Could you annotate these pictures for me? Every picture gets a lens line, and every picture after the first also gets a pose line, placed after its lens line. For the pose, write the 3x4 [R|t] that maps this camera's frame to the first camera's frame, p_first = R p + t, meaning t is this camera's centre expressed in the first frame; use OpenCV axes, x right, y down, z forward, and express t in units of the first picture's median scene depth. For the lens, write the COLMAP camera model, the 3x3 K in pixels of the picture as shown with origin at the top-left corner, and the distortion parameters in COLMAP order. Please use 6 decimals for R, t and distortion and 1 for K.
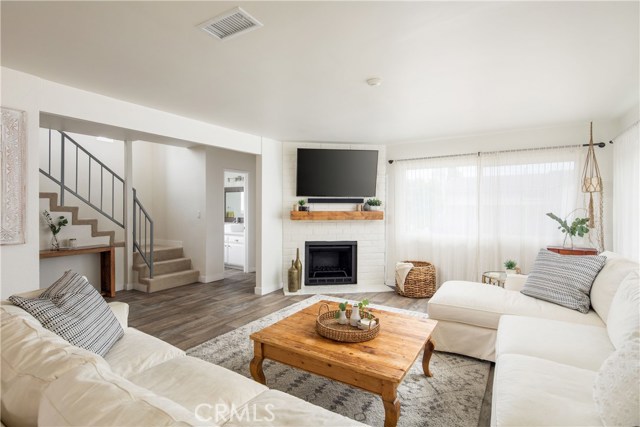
lens RADIAL K [[318.8, 0, 313.6], [0, 318.8, 207.9], [0, 0, 1]] dist [-0.000822, -0.000704]
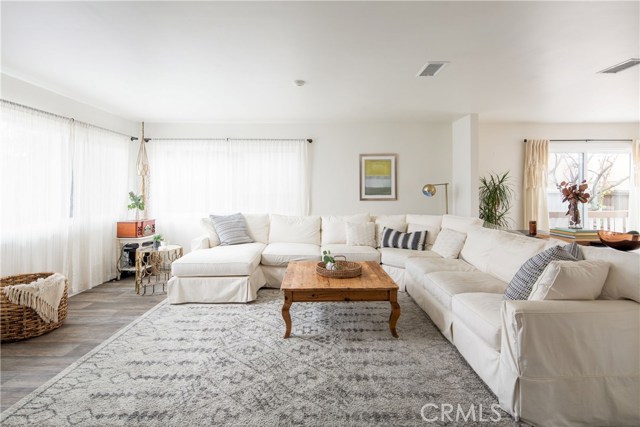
lens RADIAL K [[319.5, 0, 320.7], [0, 319.5, 190.8], [0, 0, 1]] dist [-0.000554, -0.000662]
pose [[-0.549352, -0.000988, 0.835590, -0.464043], [0.001974, 0.999995, 0.002480, 0.008188], [-0.835589, 0.003011, -0.549347, 0.834939]]
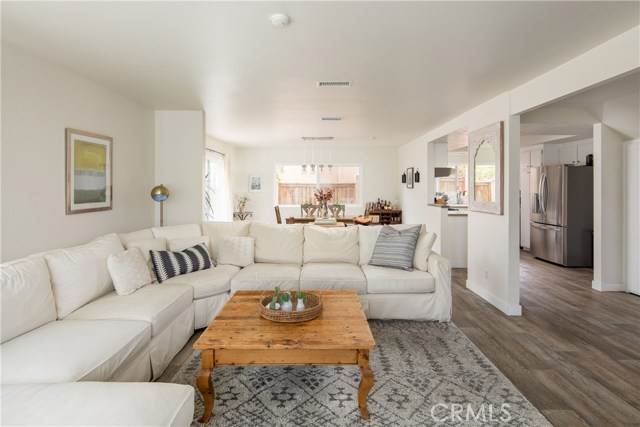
lens RADIAL K [[329.4, 0, 318.6], [0, 329.4, 187.0], [0, 0, 1]] dist [-0.000207, -0.000970]
pose [[-0.843942, -0.001290, -0.536433, 0.268324], [-0.001585, 0.999999, 0.000089, -0.006246], [0.536432, 0.000925, -0.843943, 0.877726]]
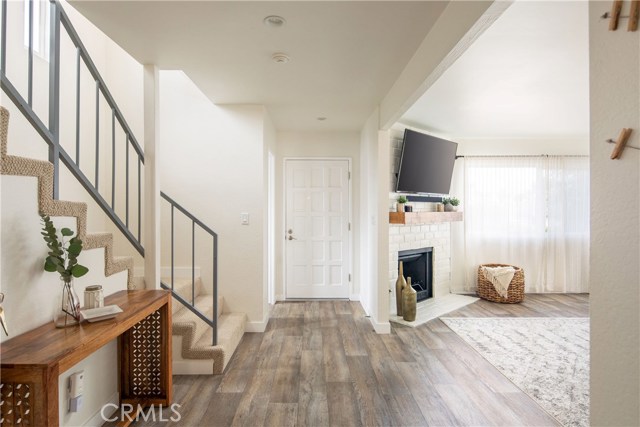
lens RADIAL K [[333.0, 0, 309.6], [0, 333.0, 210.3], [0, 0, 1]] dist [0.003667, 0.000257]
pose [[0.838046, -0.002572, 0.545593, -0.665805], [0.002836, 0.999996, 0.000358, 0.005347], [-0.545592, 0.001248, 0.838050, 0.460200]]
